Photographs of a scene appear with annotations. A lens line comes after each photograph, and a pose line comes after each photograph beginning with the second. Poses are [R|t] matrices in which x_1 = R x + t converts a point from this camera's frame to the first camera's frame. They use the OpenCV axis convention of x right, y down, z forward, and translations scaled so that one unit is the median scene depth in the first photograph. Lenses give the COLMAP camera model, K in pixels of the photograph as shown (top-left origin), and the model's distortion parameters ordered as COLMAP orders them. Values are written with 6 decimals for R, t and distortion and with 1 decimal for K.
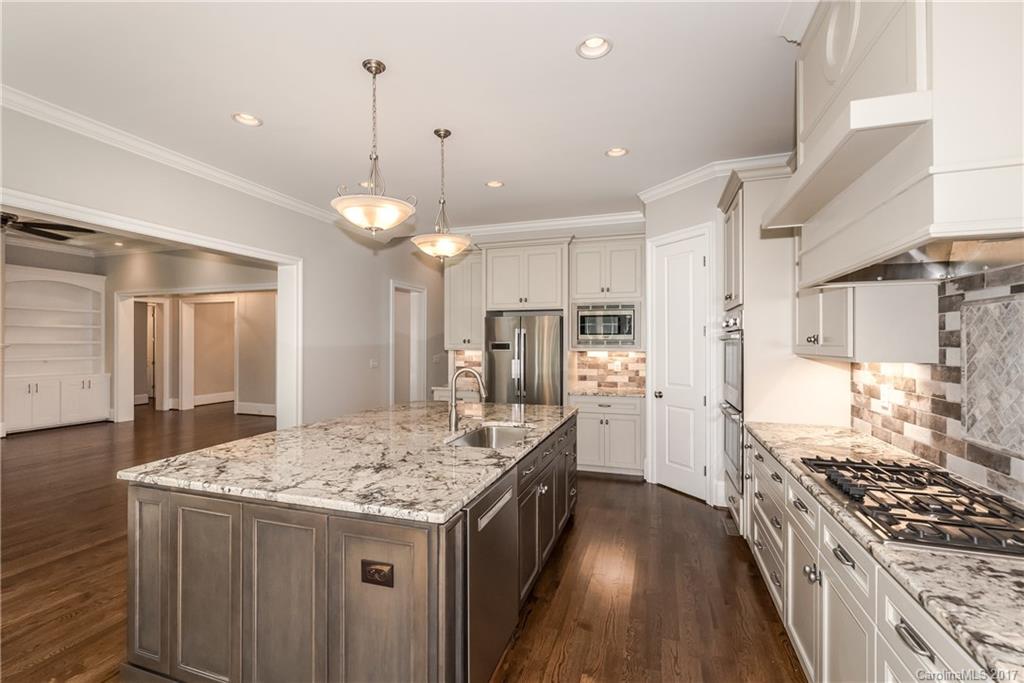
lens RADIAL K [[447.7, 0, 512.0], [0, 447.7, 341.5], [0, 0, 1]] dist [0.000262, -0.000286]
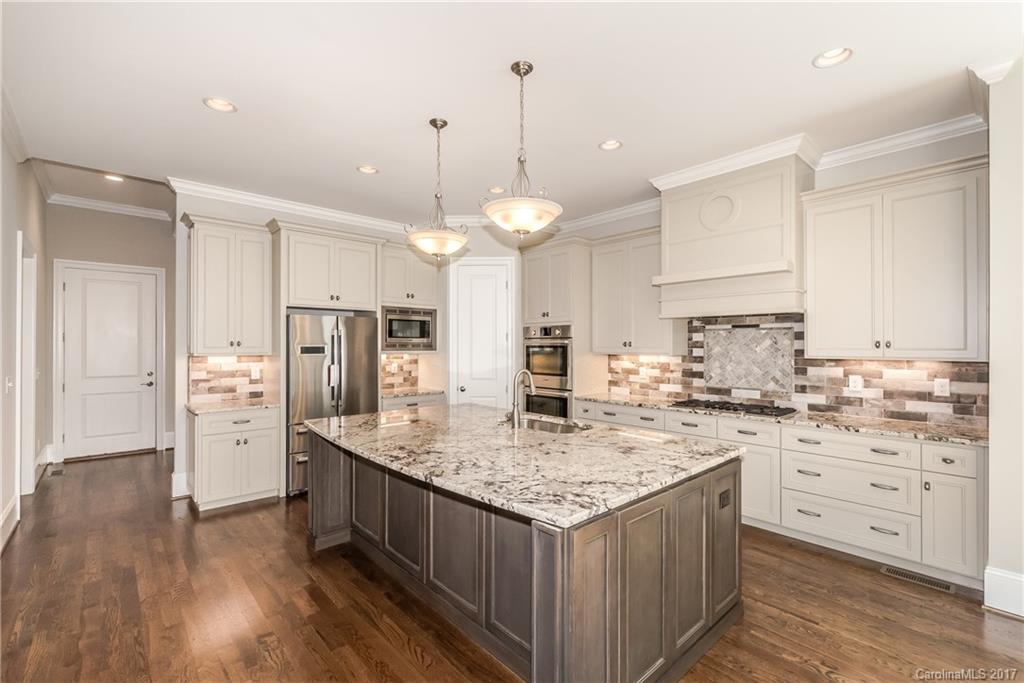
lens RADIAL K [[447.7, 0, 512.0], [0, 447.7, 341.5], [0, 0, 1]] dist [0.000262, -0.000286]
pose [[0.487947, 0.008358, 0.872833, -1.180554], [-0.003716, 0.999965, -0.007499, -0.000356], [-0.872865, 0.000416, 0.487961, 0.532384]]
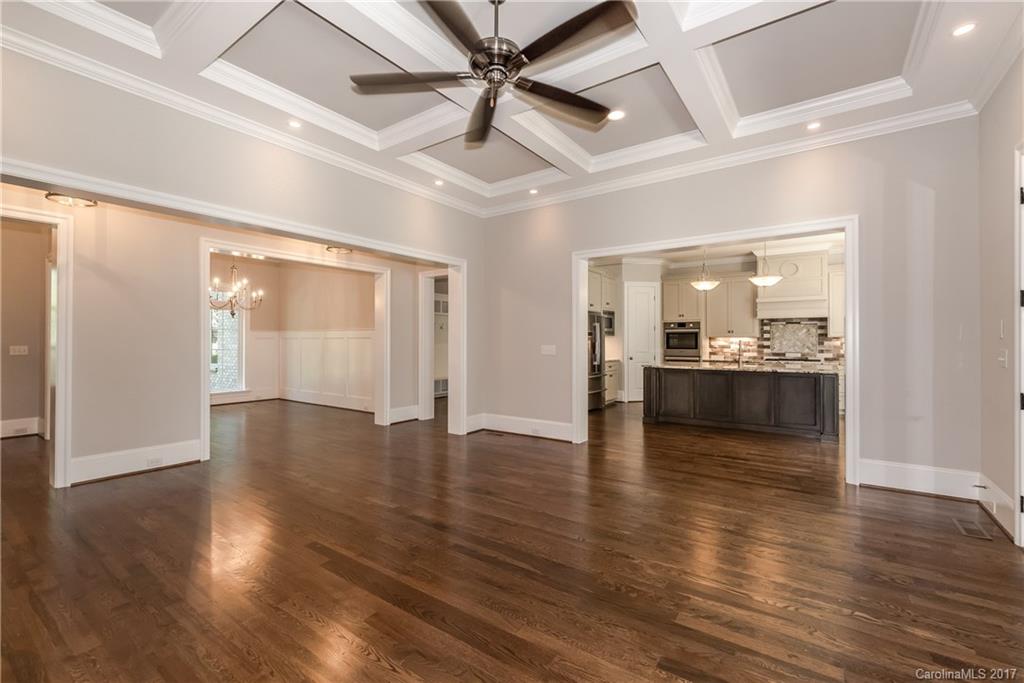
lens RADIAL K [[447.7, 0, 512.0], [0, 447.7, 341.5], [0, 0, 1]] dist [0.000262, -0.000286]
pose [[0.286217, -0.001467, 0.958164, -3.281252], [-0.002866, 0.999993, 0.002387, 0.070377], [-0.958160, -0.003430, 0.286211, 1.687938]]
